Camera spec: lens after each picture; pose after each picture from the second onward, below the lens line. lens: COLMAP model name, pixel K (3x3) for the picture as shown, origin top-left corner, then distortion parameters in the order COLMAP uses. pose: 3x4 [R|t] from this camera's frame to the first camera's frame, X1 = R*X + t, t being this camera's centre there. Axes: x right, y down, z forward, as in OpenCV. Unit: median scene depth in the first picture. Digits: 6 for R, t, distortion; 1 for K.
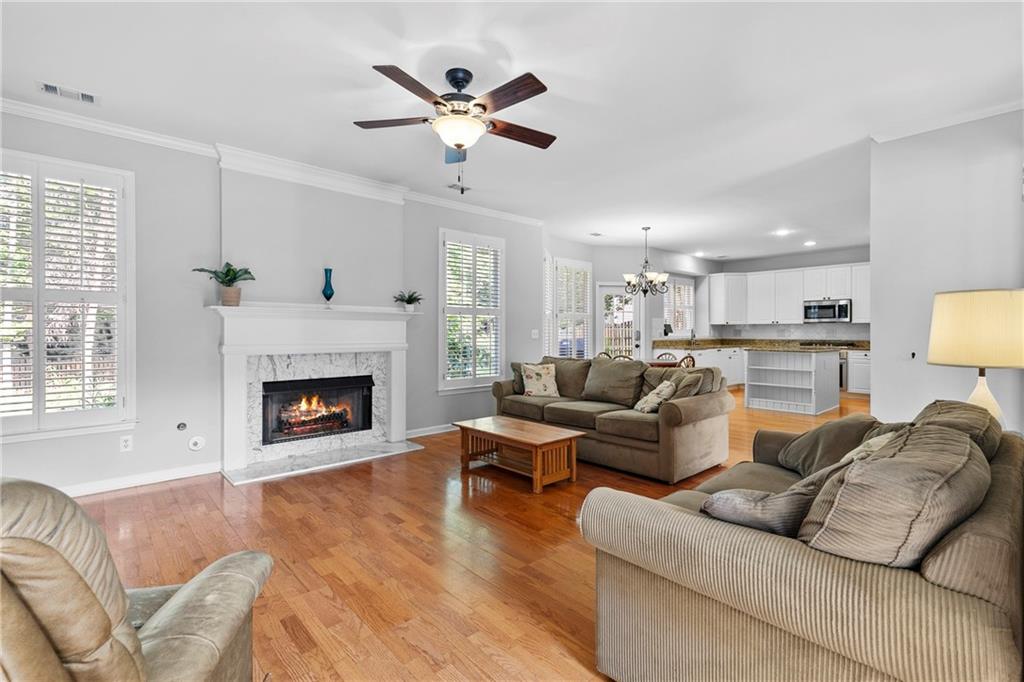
lens RADIAL K [[463.9, 0, 507.4], [0, 463.9, 334.1], [0, 0, 1]] dist [0.005462, -0.000372]
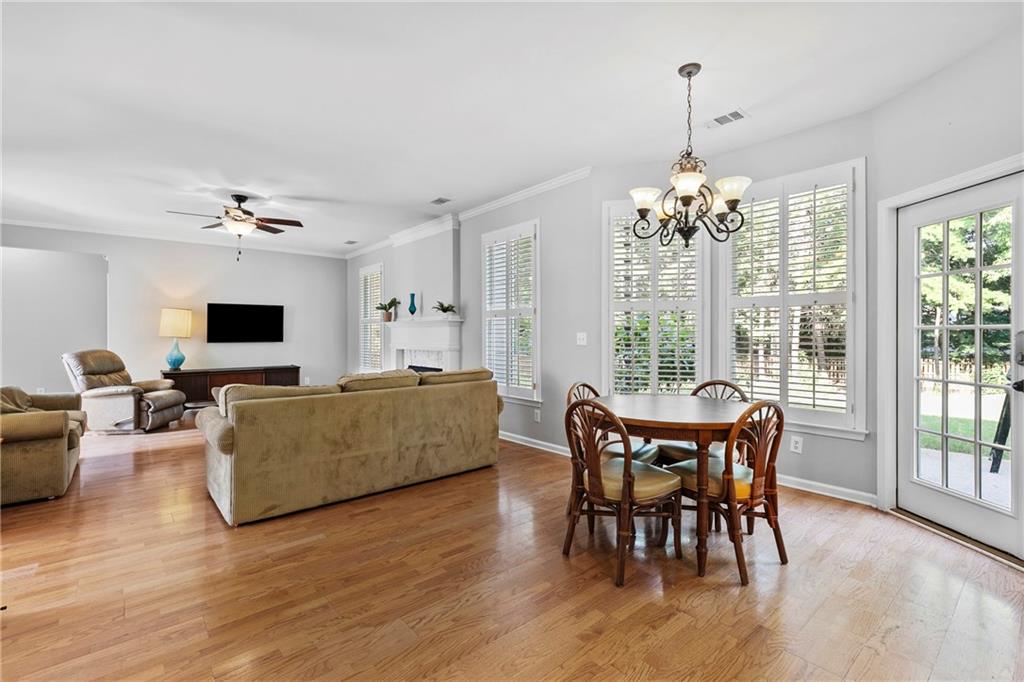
lens RADIAL K [[463.9, 0, 519.6], [0, 463.9, 338.3], [0, 0, 1]] dist [0.005462, -0.000372]
pose [[-0.013974, 0.009371, -0.999858, 1.003669], [0.000518, 0.999956, 0.009365, -0.009100], [0.999902, -0.000387, -0.013978, 1.243594]]
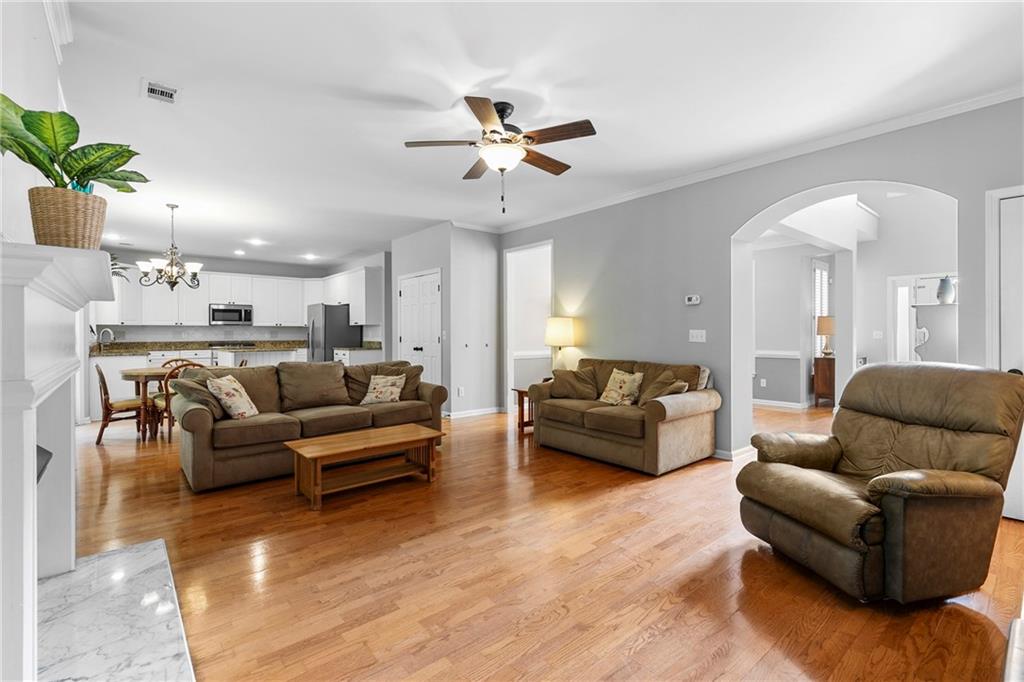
lens RADIAL K [[463.9, 0, 521.6], [0, 463.9, 330.8], [0, 0, 1]] dist [0.005462, -0.000372]
pose [[0.016723, 0.005138, 0.999847, -0.723738], [0.006236, 0.999967, -0.005243, -0.001826], [-0.999841, 0.006323, 0.016690, 0.546380]]
